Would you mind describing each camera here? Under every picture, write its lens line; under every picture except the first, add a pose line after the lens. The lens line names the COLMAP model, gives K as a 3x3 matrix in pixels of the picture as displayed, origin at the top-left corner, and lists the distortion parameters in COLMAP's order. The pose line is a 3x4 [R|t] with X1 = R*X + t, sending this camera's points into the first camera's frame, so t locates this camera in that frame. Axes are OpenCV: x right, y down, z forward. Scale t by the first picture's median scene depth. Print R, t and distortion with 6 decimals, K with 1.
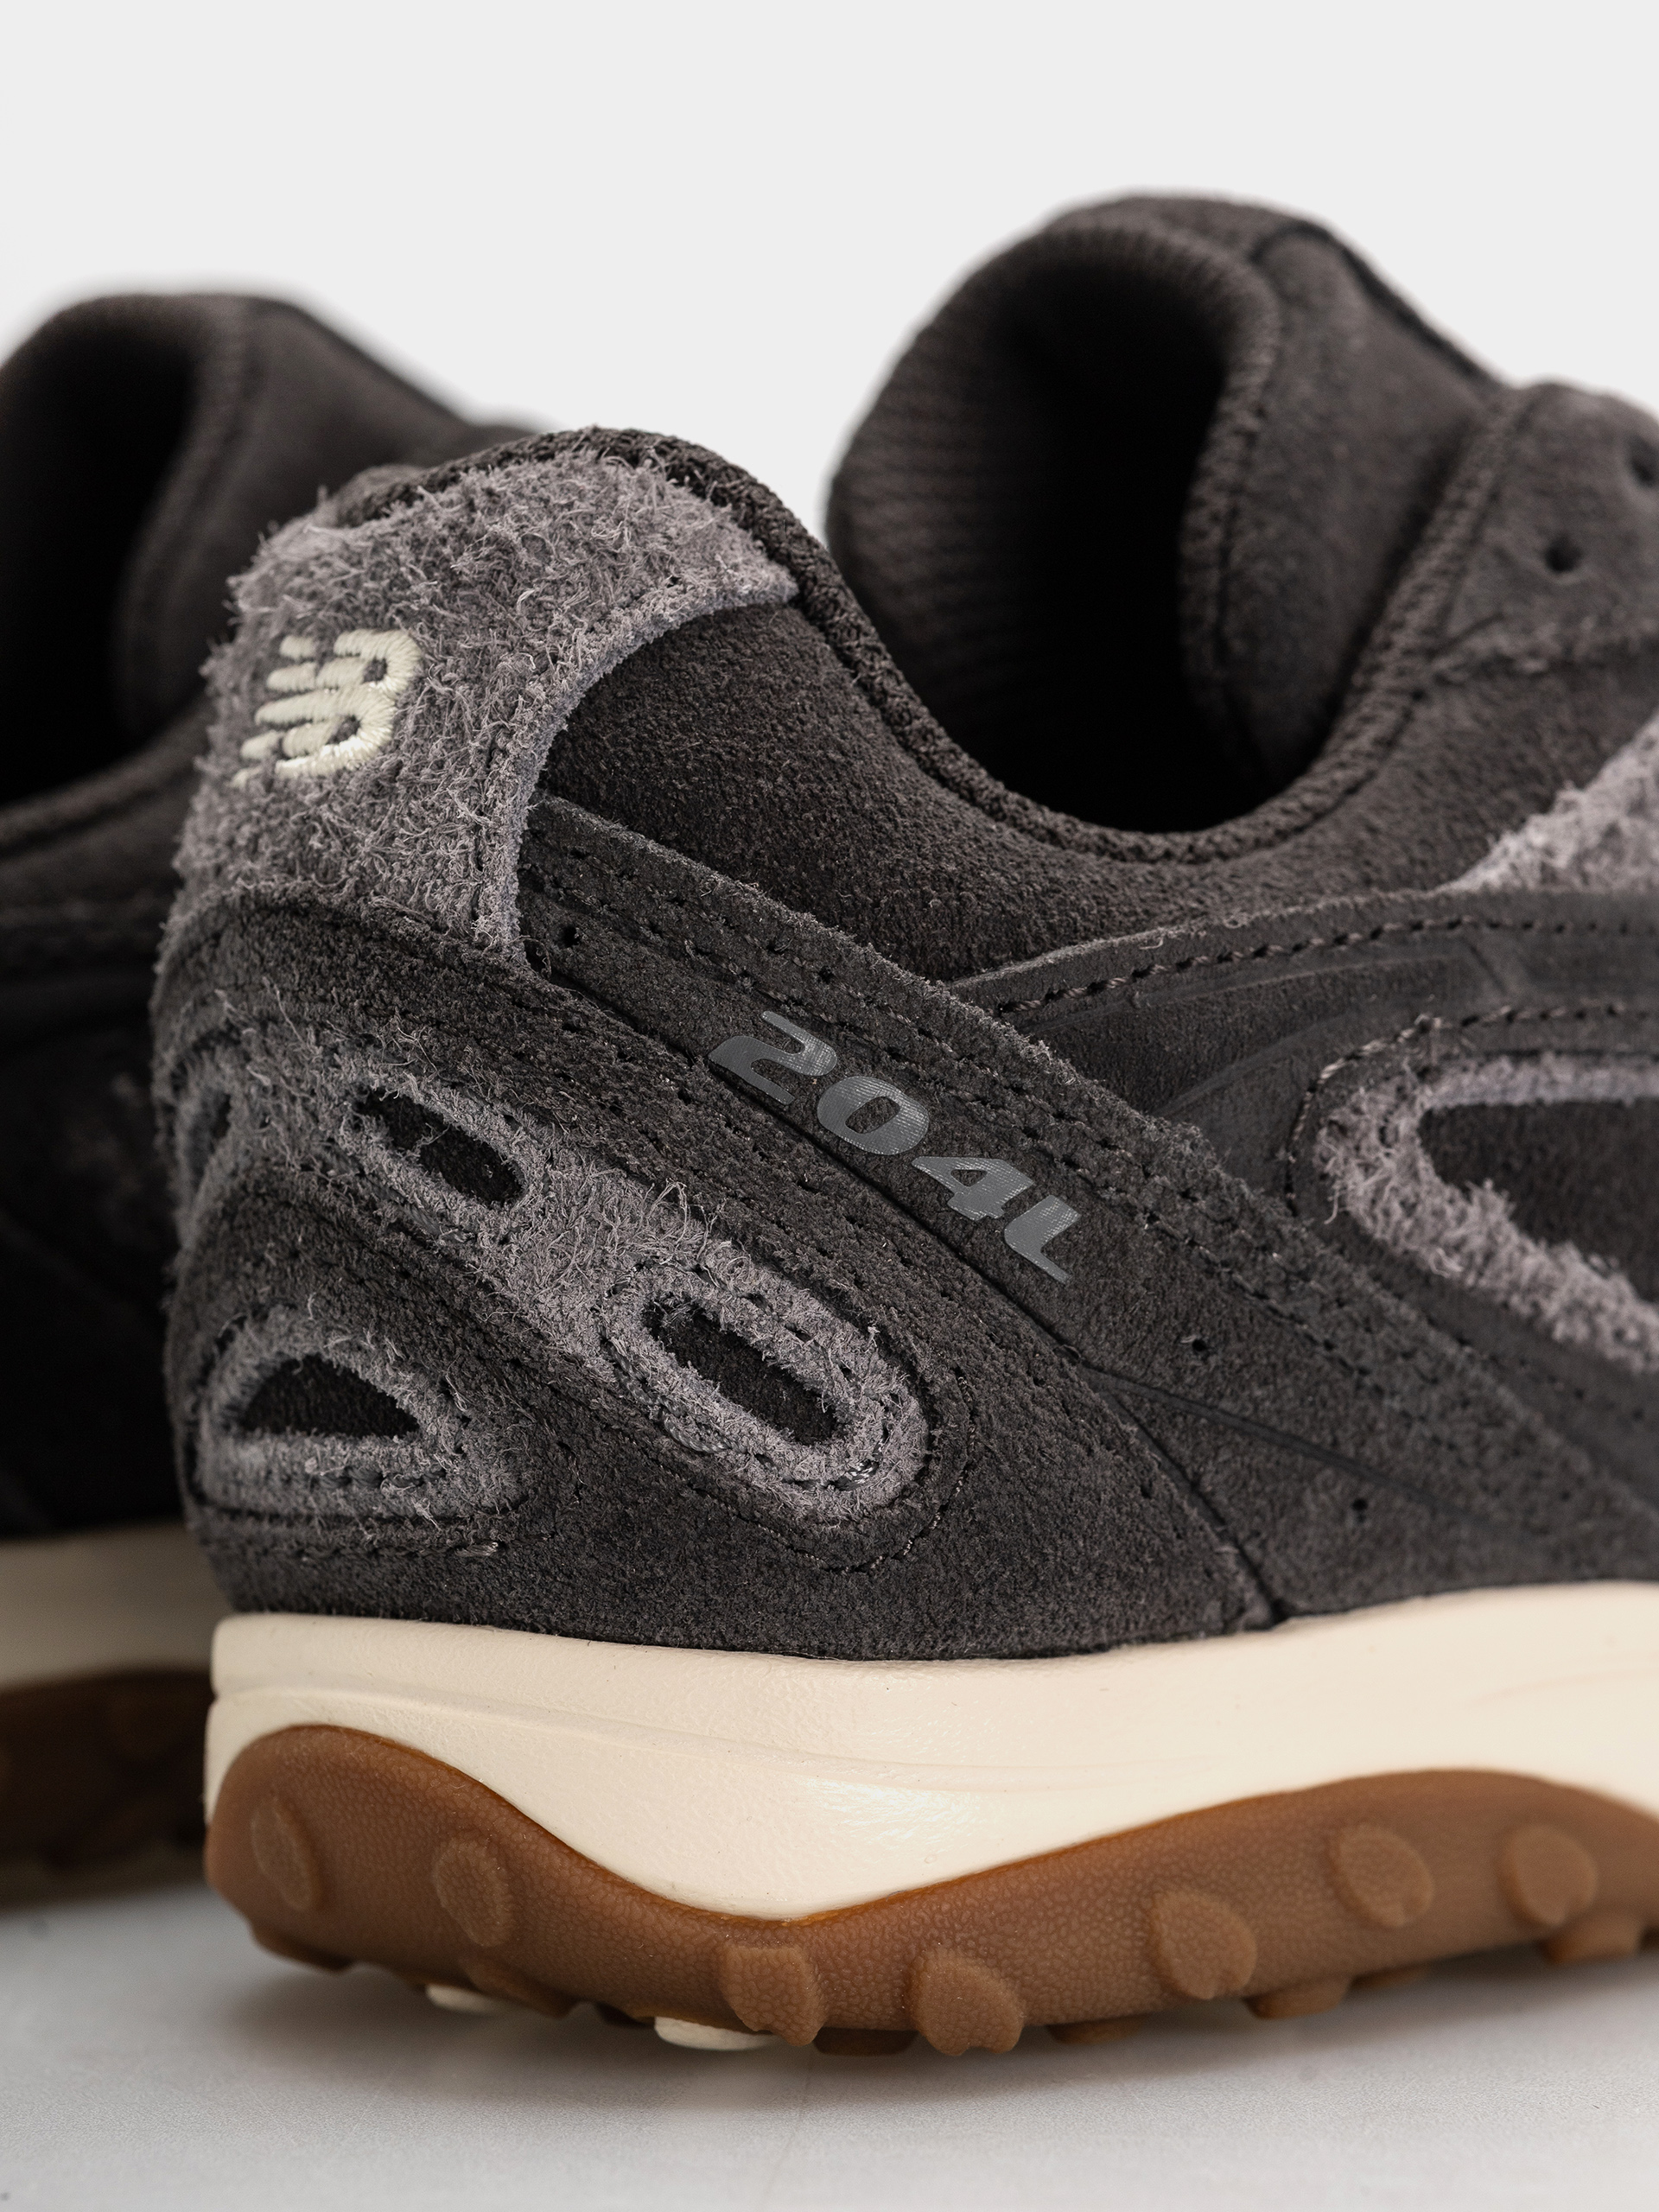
lens RADIAL K [[7210.4, 0, 827.9], [0, 7210.4, 1118.0], [0, 0, 1]] dist [-0.073204, 0.000000]
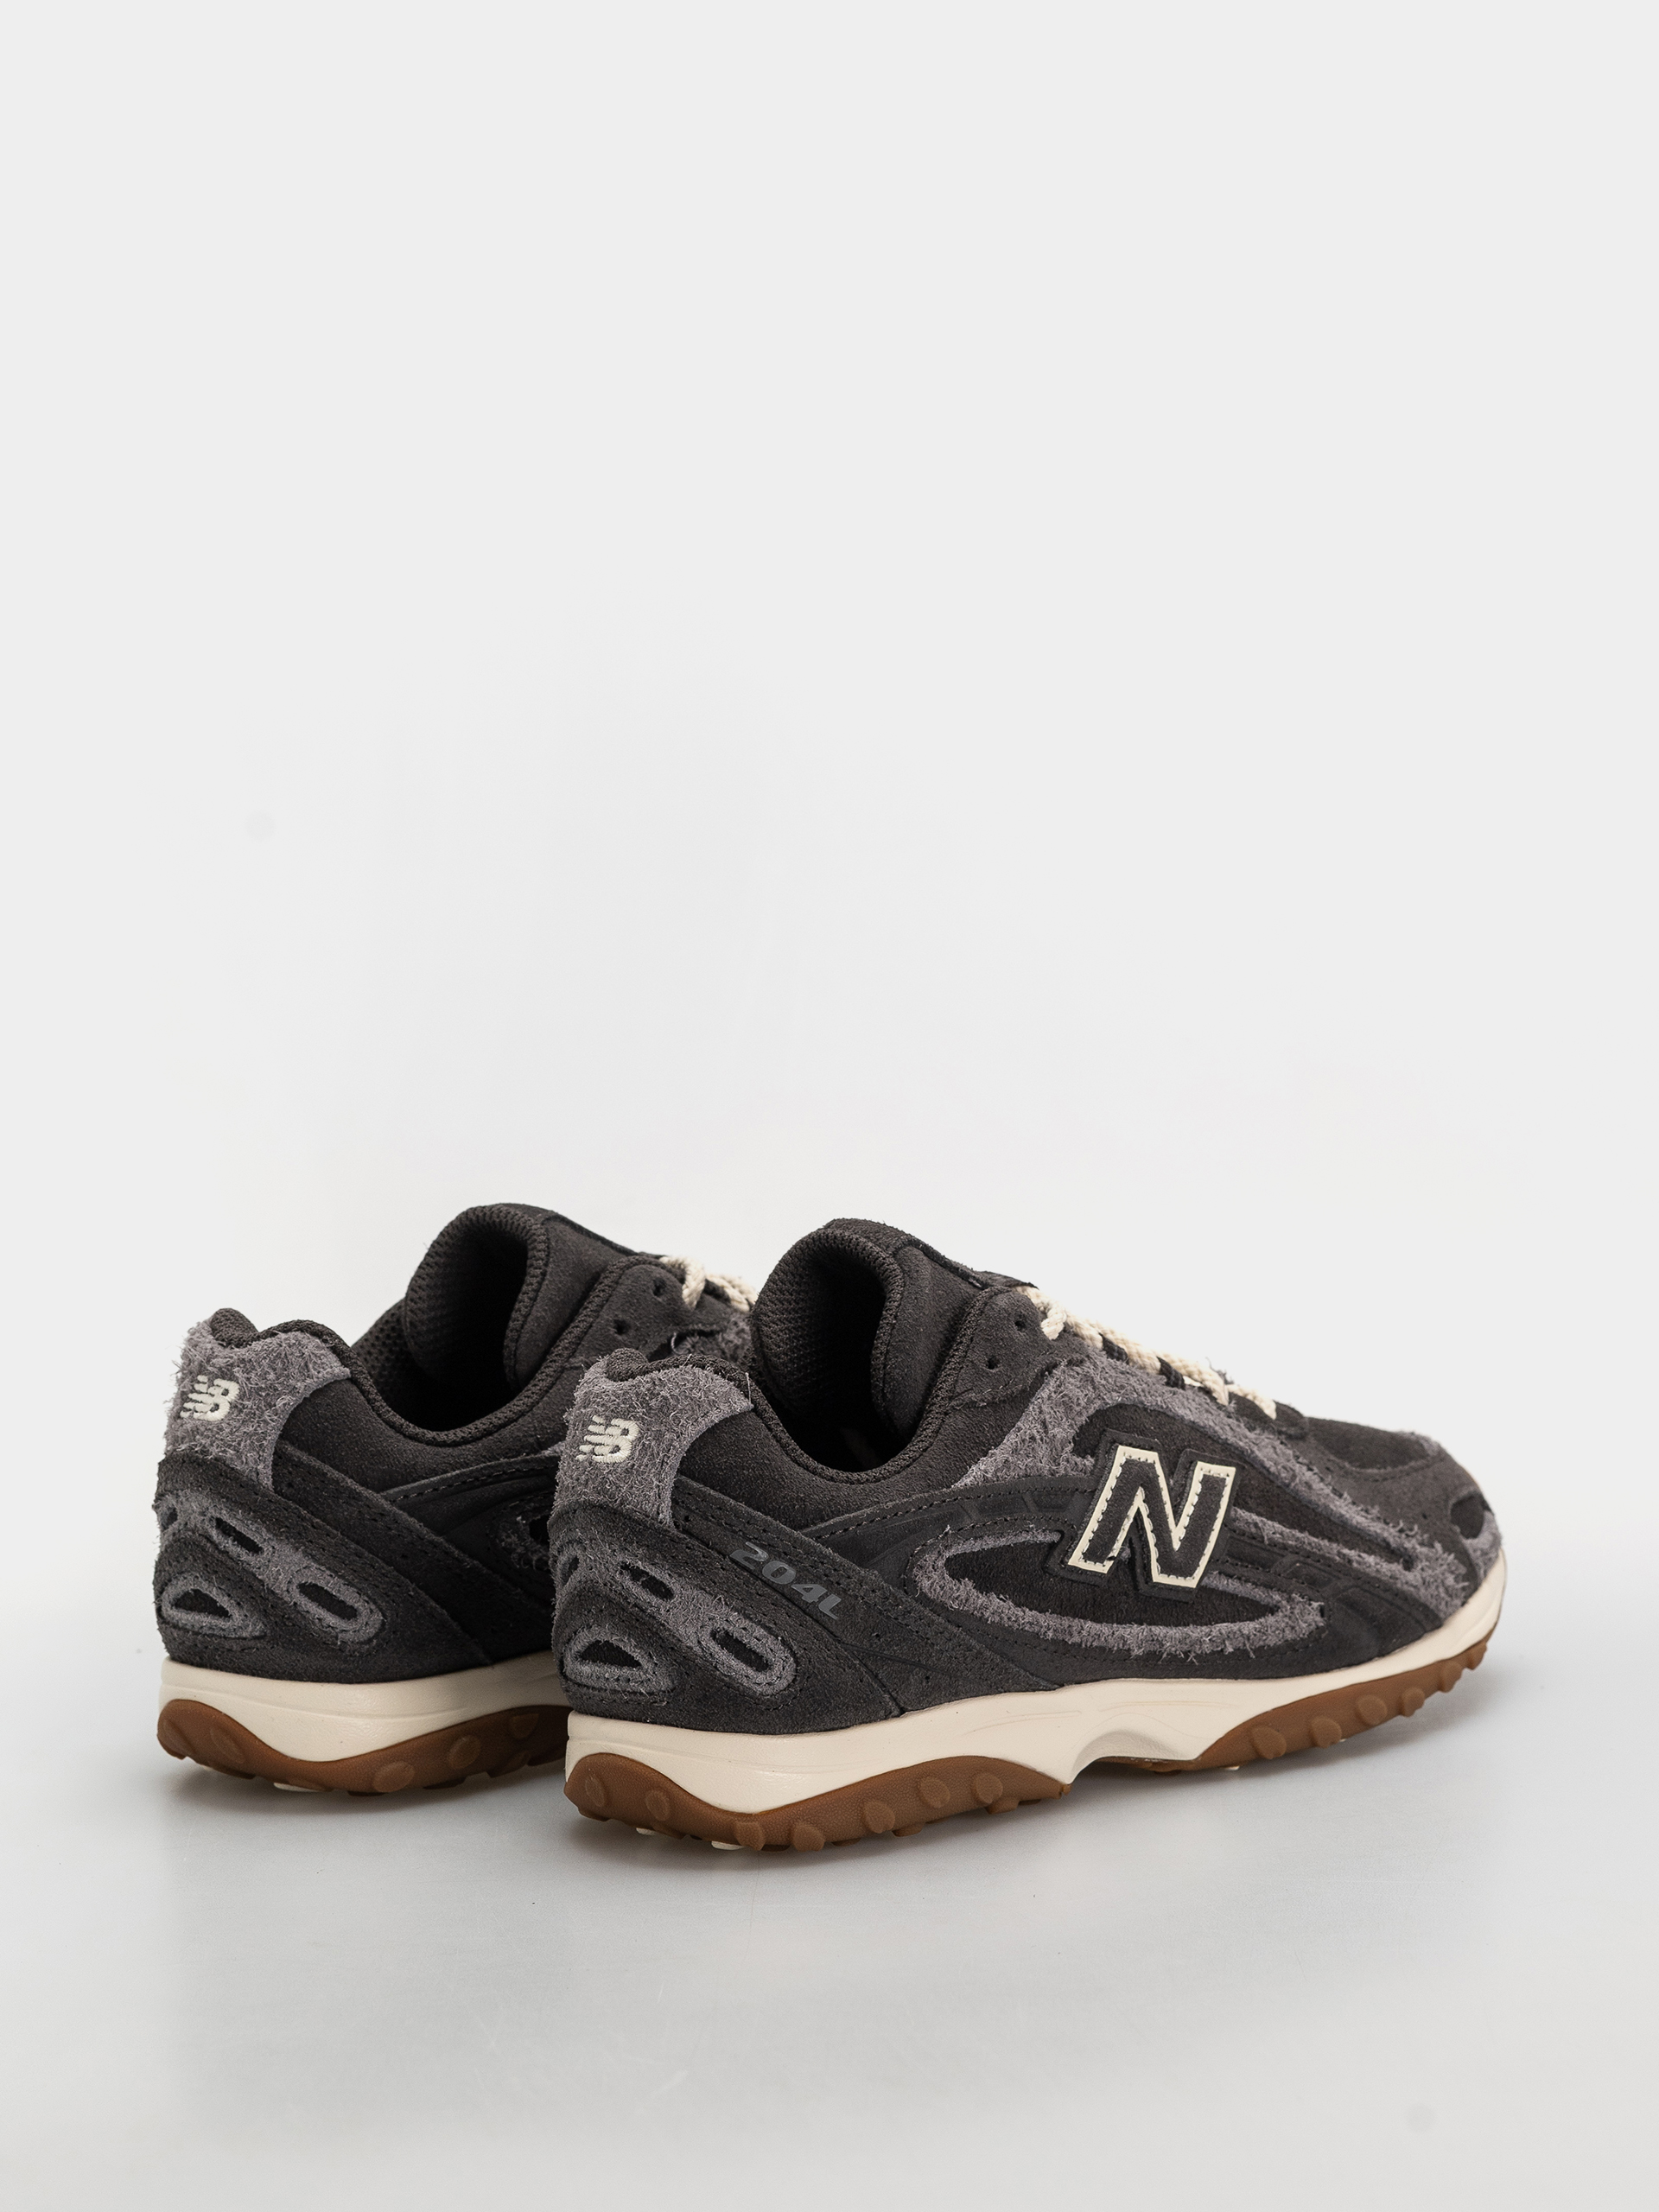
lens RADIAL K [[6057.5, 0, 833.5], [0, 6057.5, 1099.9], [0, 0, 1]] dist [0.032205, 0.000000]
pose [[0.998969, -0.005179, 0.045106, -0.091096], [0.002792, 0.998600, 0.052831, -0.356052], [-0.045316, -0.052651, 0.997584, -1.729547]]
